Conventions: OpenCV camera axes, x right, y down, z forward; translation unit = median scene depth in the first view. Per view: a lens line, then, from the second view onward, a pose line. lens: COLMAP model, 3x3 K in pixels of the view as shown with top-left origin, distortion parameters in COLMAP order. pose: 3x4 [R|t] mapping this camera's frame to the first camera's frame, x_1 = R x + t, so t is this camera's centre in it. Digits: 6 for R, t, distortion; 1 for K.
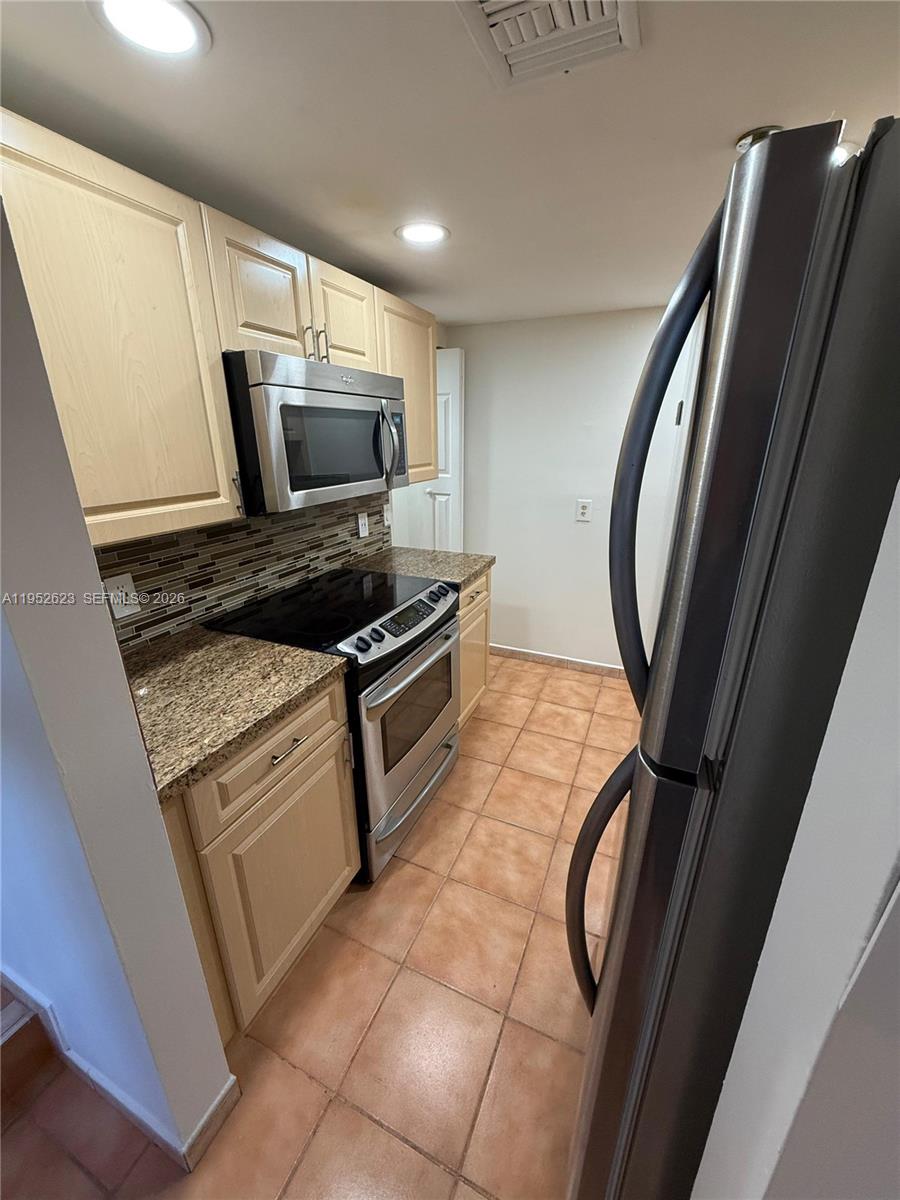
lens RADIAL K [[476.7, 0, 449.2], [0, 476.7, 596.7], [0, 0, 1]] dist [-0.001227, -0.000153]
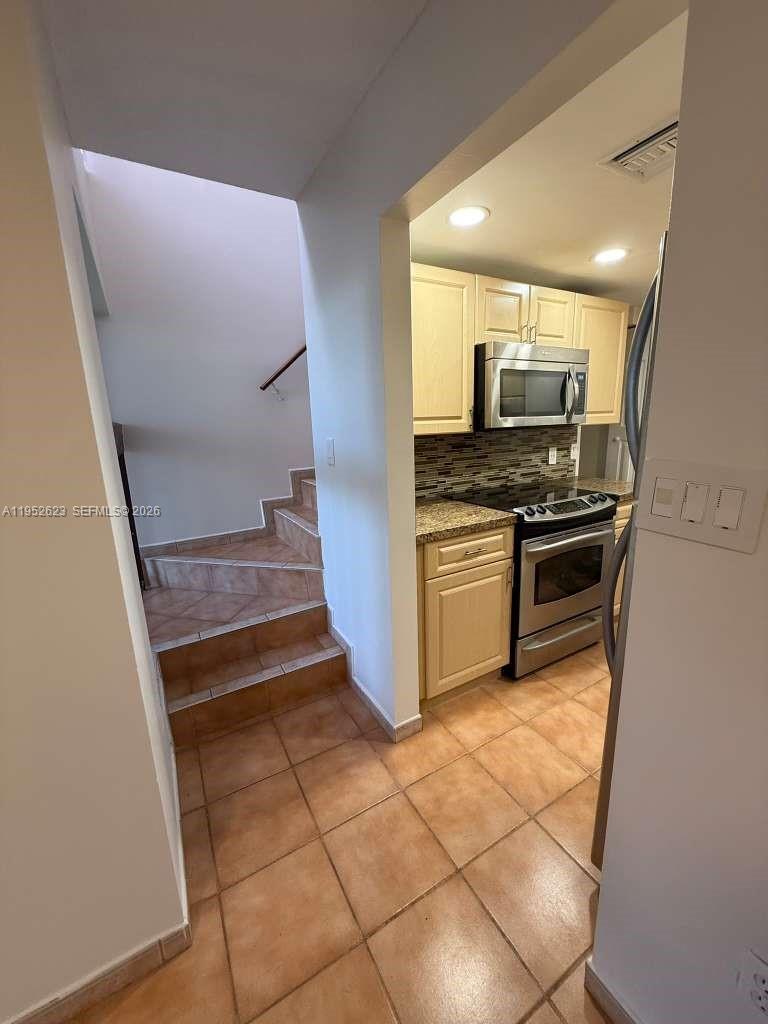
lens RADIAL K [[406.8, 0, 383.3], [0, 406.8, 509.2], [0, 0, 1]] dist [-0.001227, -0.000153]
pose [[0.808515, 0.107752, -0.578527, 0.169210], [-0.165585, 0.985029, -0.047948, 0.192736], [0.564699, 0.134562, 0.814253, -0.313884]]
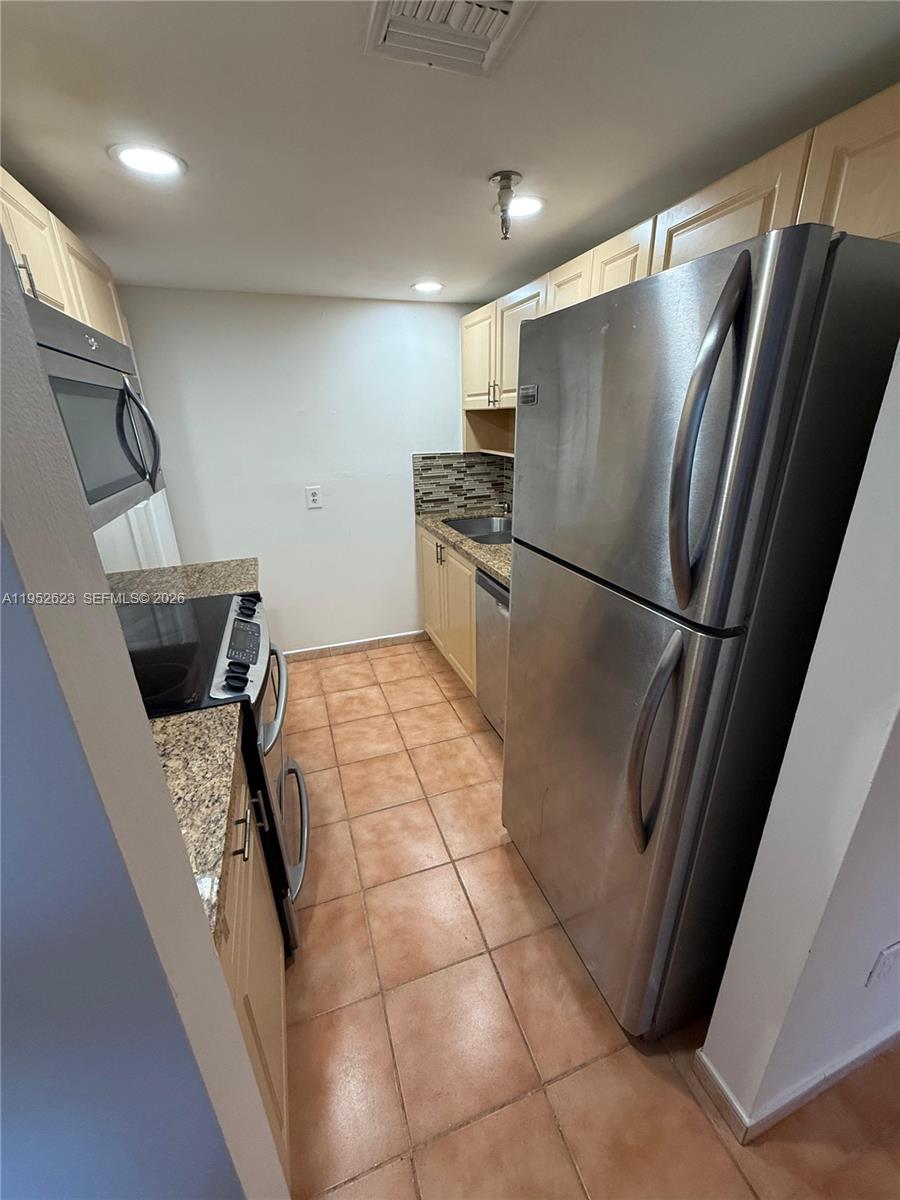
lens RADIAL K [[476.7, 0, 449.2], [0, 476.7, 596.7], [0, 0, 1]] dist [-0.001227, -0.000153]
pose [[0.726243, -0.252981, 0.639196, -0.320217], [0.240621, 0.964551, 0.108362, -0.032598], [-0.643951, 0.075107, 0.761371, 0.119082]]
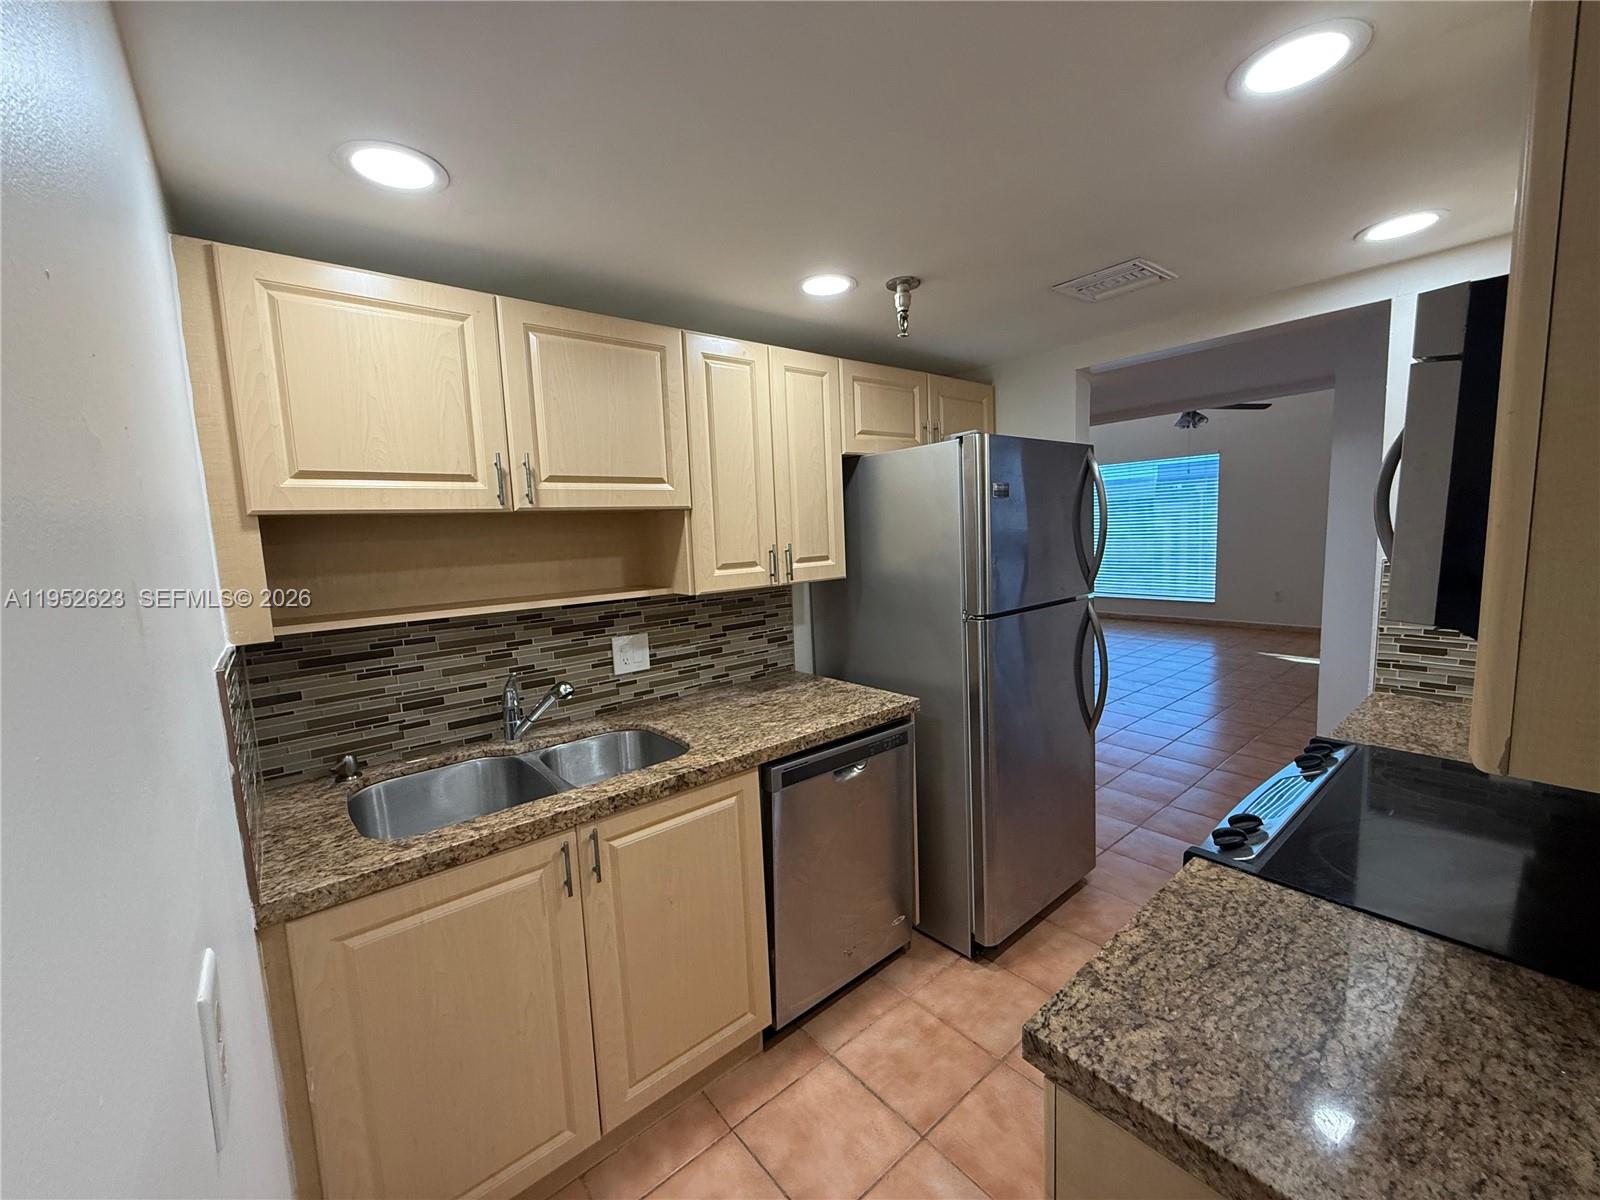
lens RADIAL K [[635.6, 0, 794.6], [0, 635.6, 600.6], [0, 0, 1]] dist [-0.001227, -0.000153]
pose [[-0.892891, -0.004299, 0.450252, 0.083963], [0.194484, 0.898186, 0.394256, -0.531366], [-0.406105, 0.439595, -0.801146, 1.624737]]
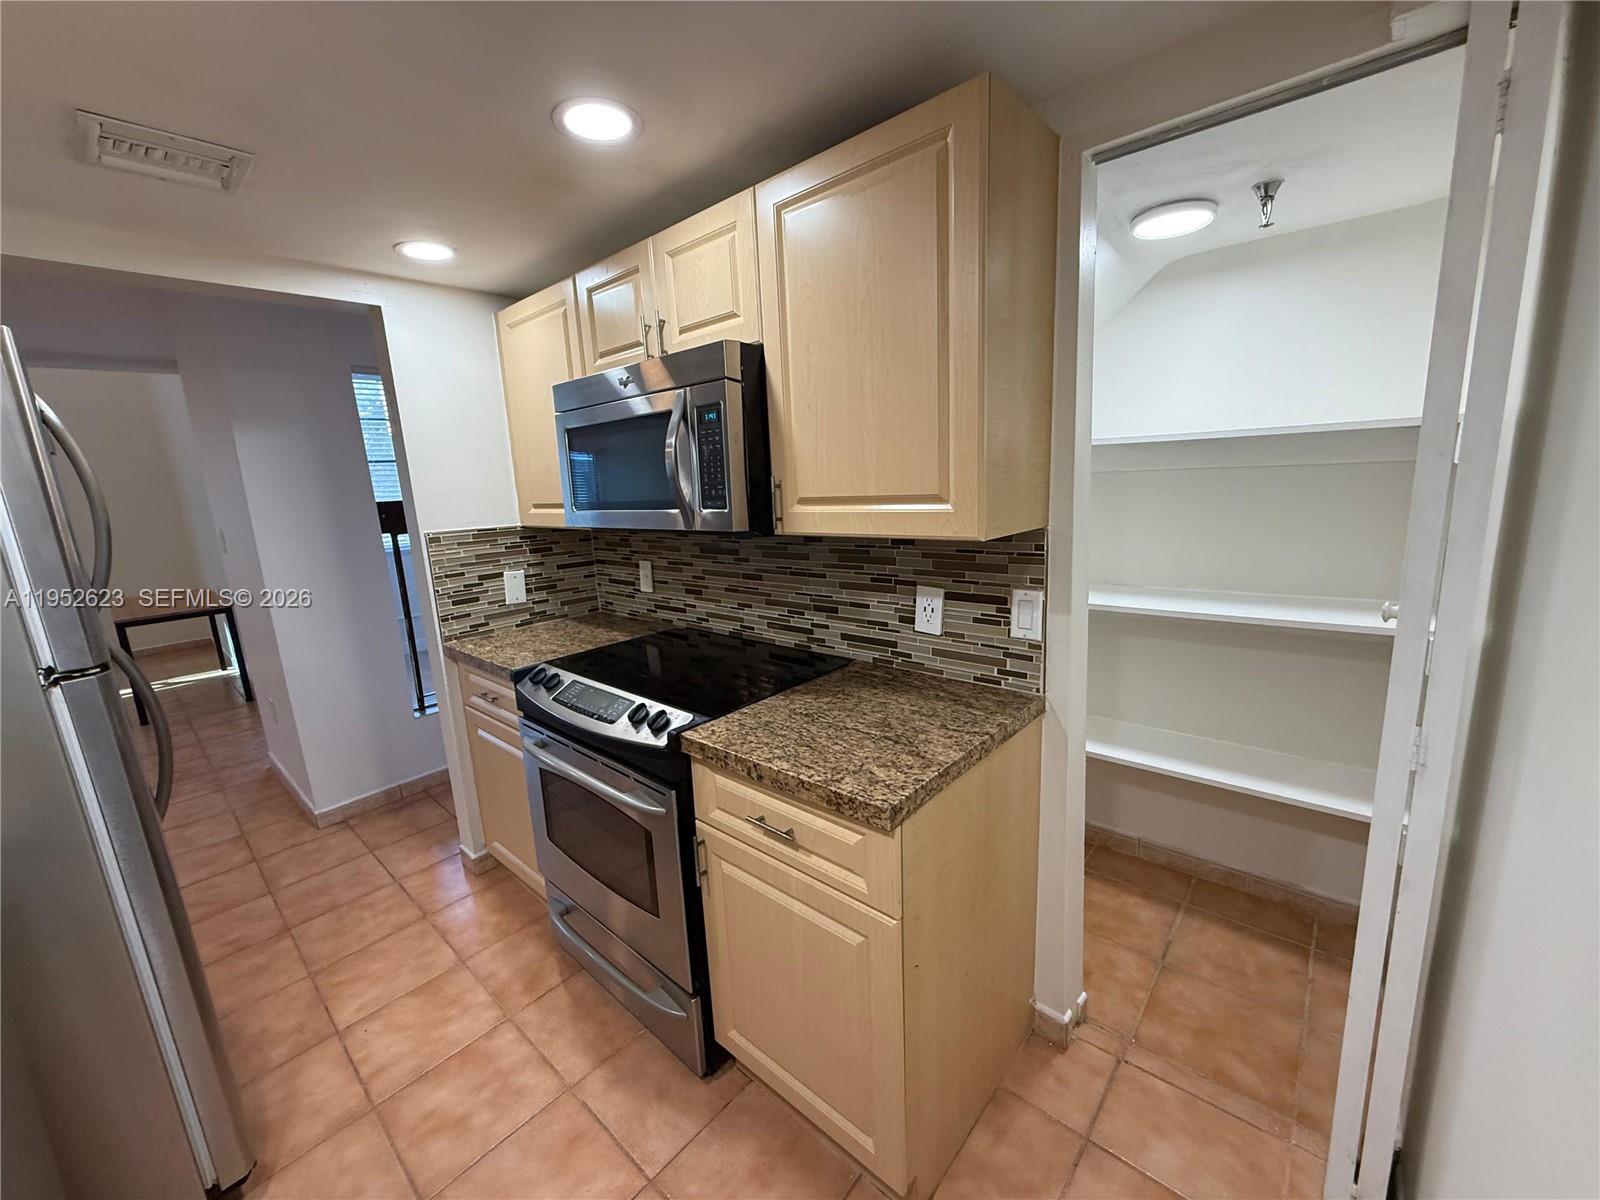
lens RADIAL K [[635.6, 0, 794.6], [0, 635.6, 600.6], [0, 0, 1]] dist [-0.001227, -0.000153]
pose [[-0.305188, 0.209877, -0.928877, 0.630707], [-0.256019, 0.921417, 0.292308, -0.423110], [0.917232, 0.327019, -0.227473, 1.363073]]
